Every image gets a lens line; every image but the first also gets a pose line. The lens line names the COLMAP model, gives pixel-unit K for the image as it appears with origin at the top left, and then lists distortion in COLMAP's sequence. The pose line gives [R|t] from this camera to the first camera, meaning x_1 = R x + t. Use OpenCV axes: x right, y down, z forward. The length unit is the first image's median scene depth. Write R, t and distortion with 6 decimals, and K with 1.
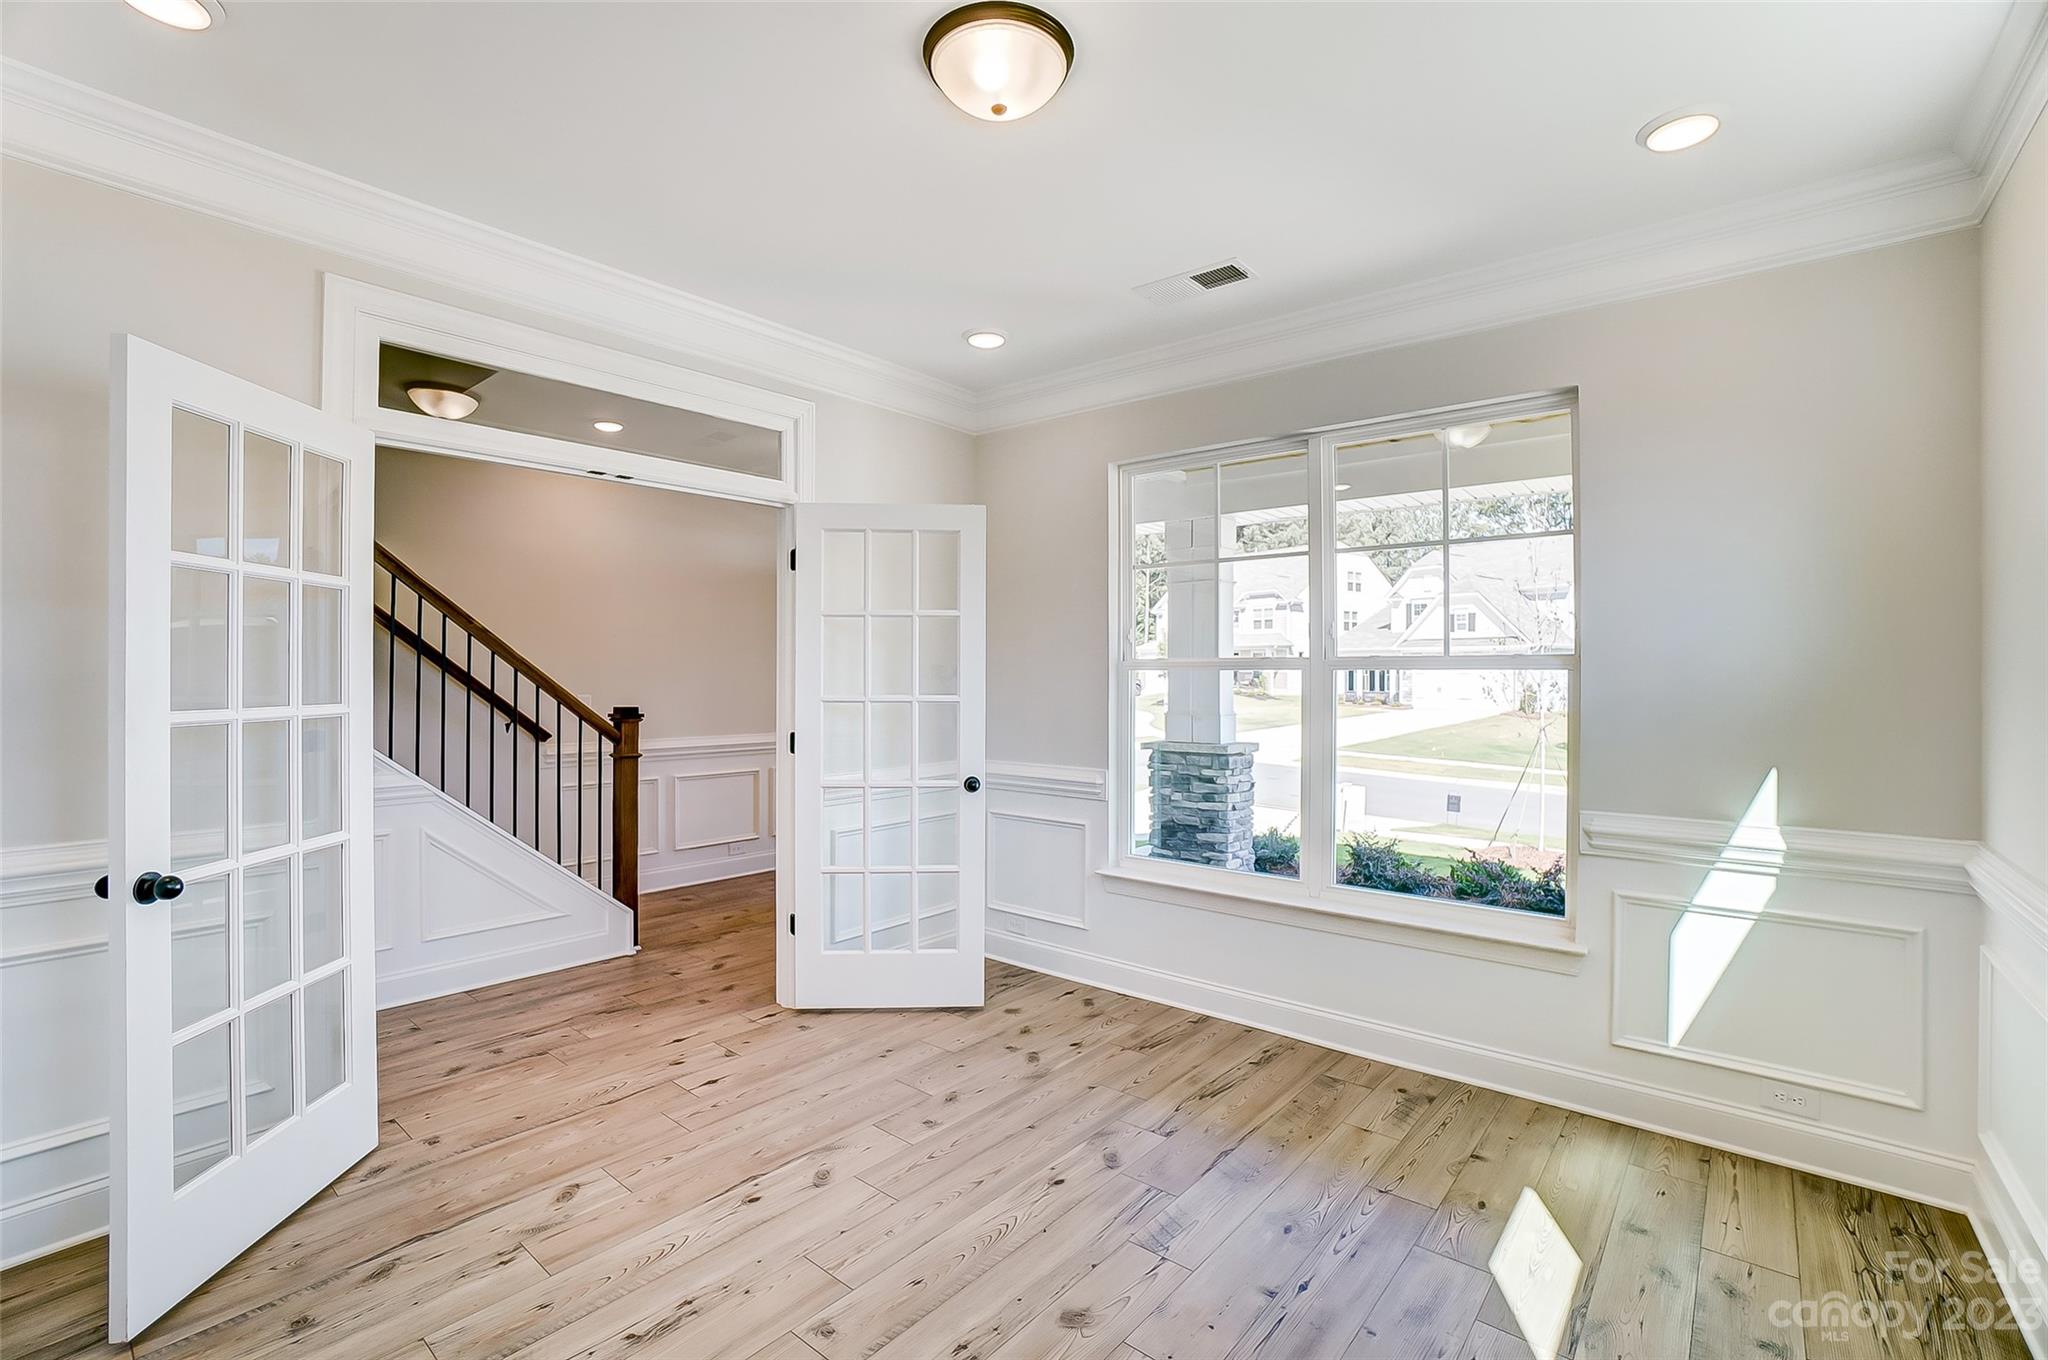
lens RADIAL K [[901.0, 0, 990.3], [0, 901.0, 670.4], [0, 0, 1]] dist [-0.050109, 0.012789]
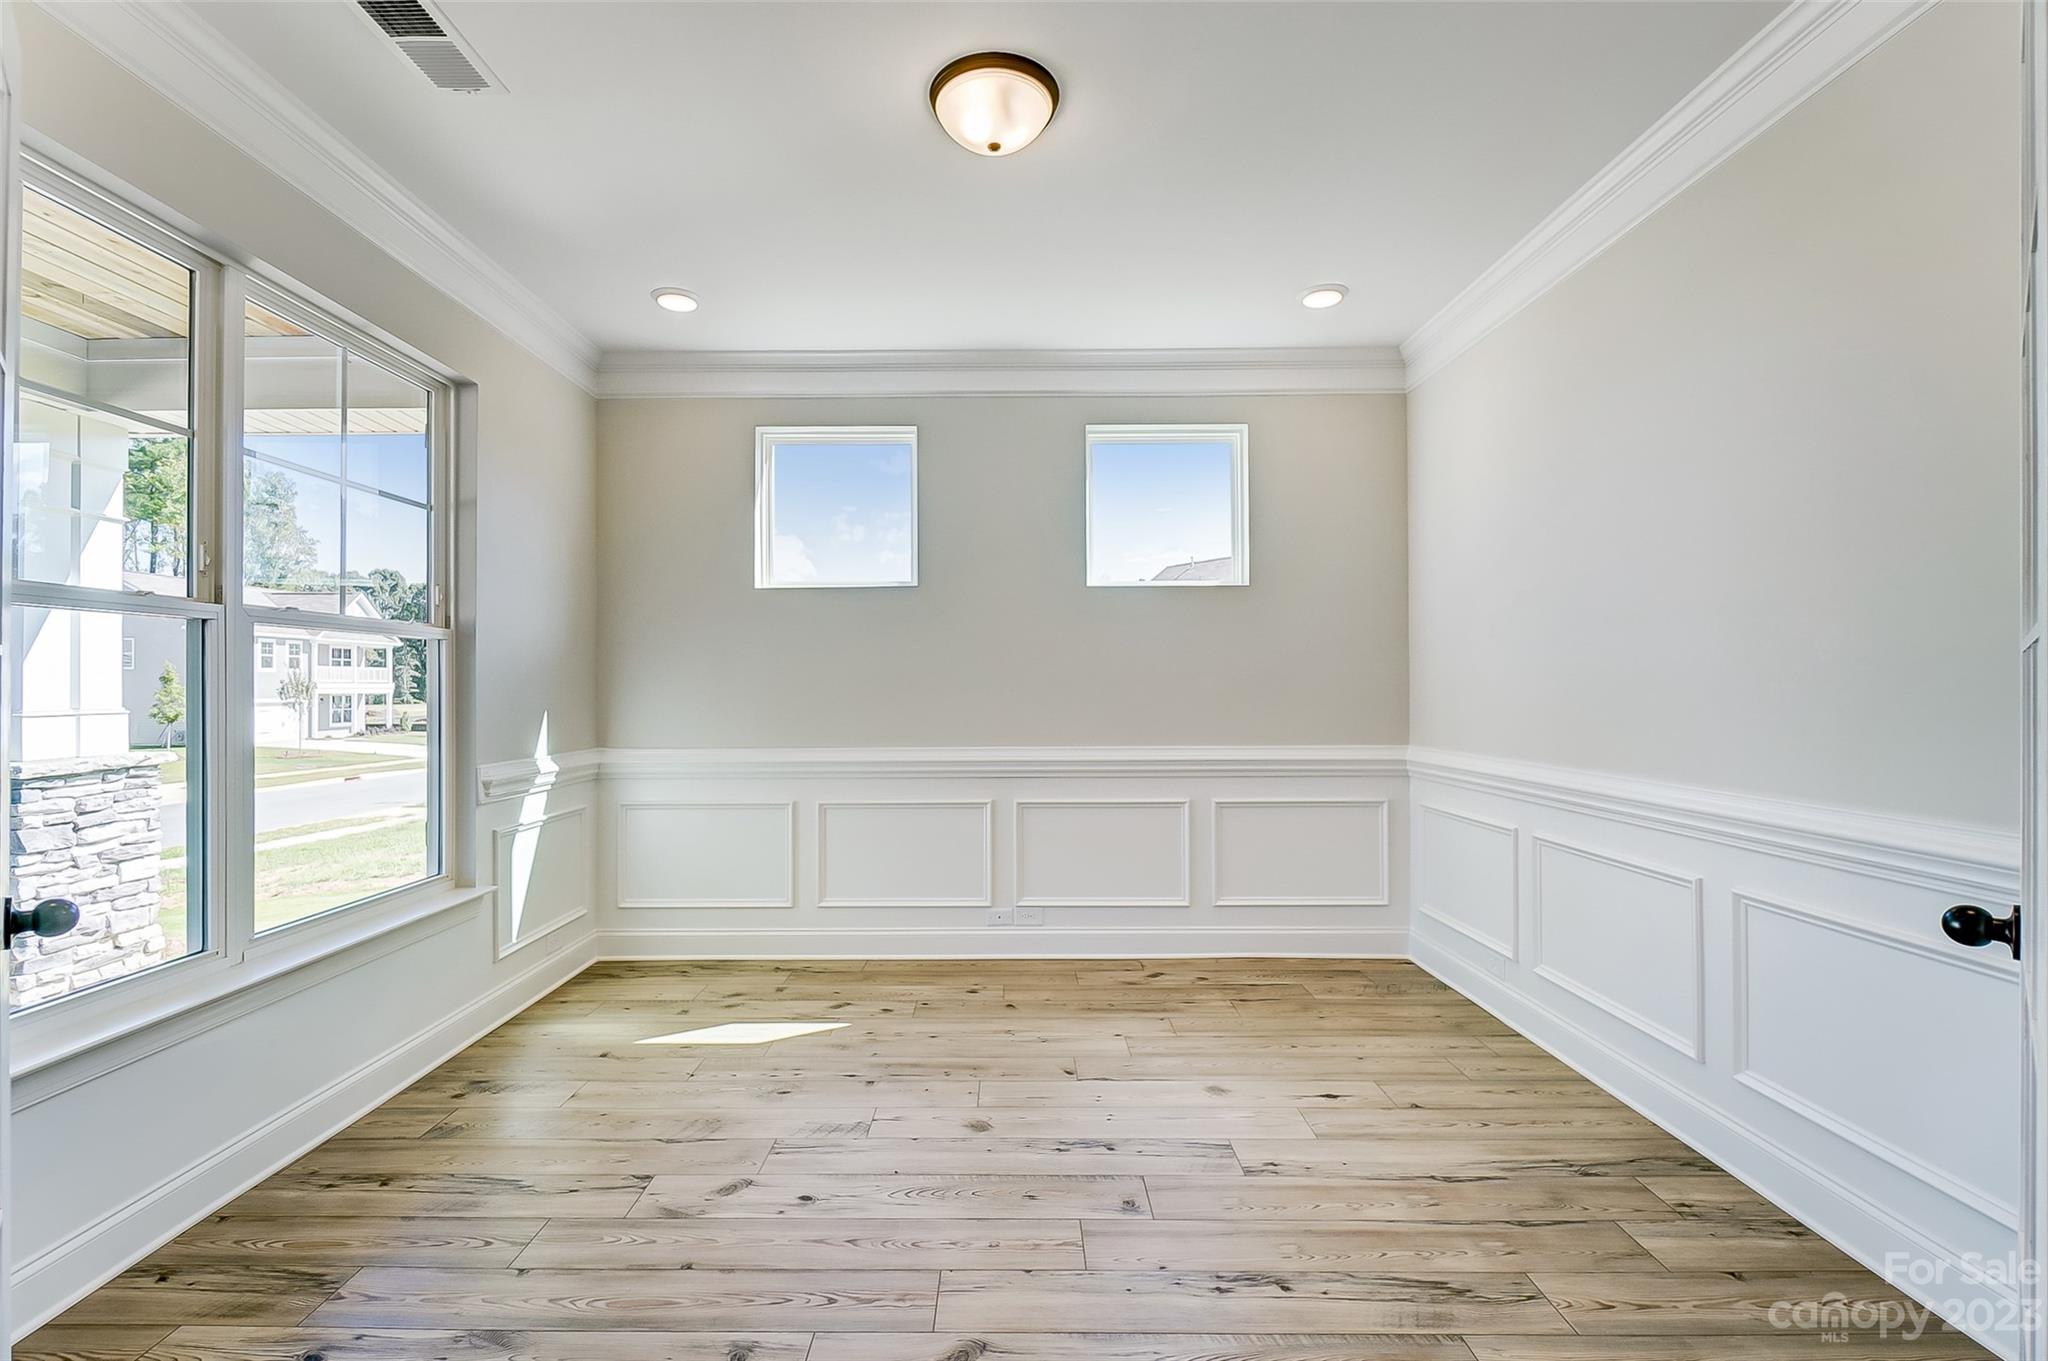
lens RADIAL K [[901.0, 0, 1021.1], [0, 901.0, 682.8], [0, 0, 1]] dist [-0.050109, 0.012789]
pose [[-0.671107, 0.006192, 0.741335, -0.707601], [-0.001478, 0.999952, -0.009690, 0.071164], [-0.741359, -0.007599, -0.671066, 1.407396]]
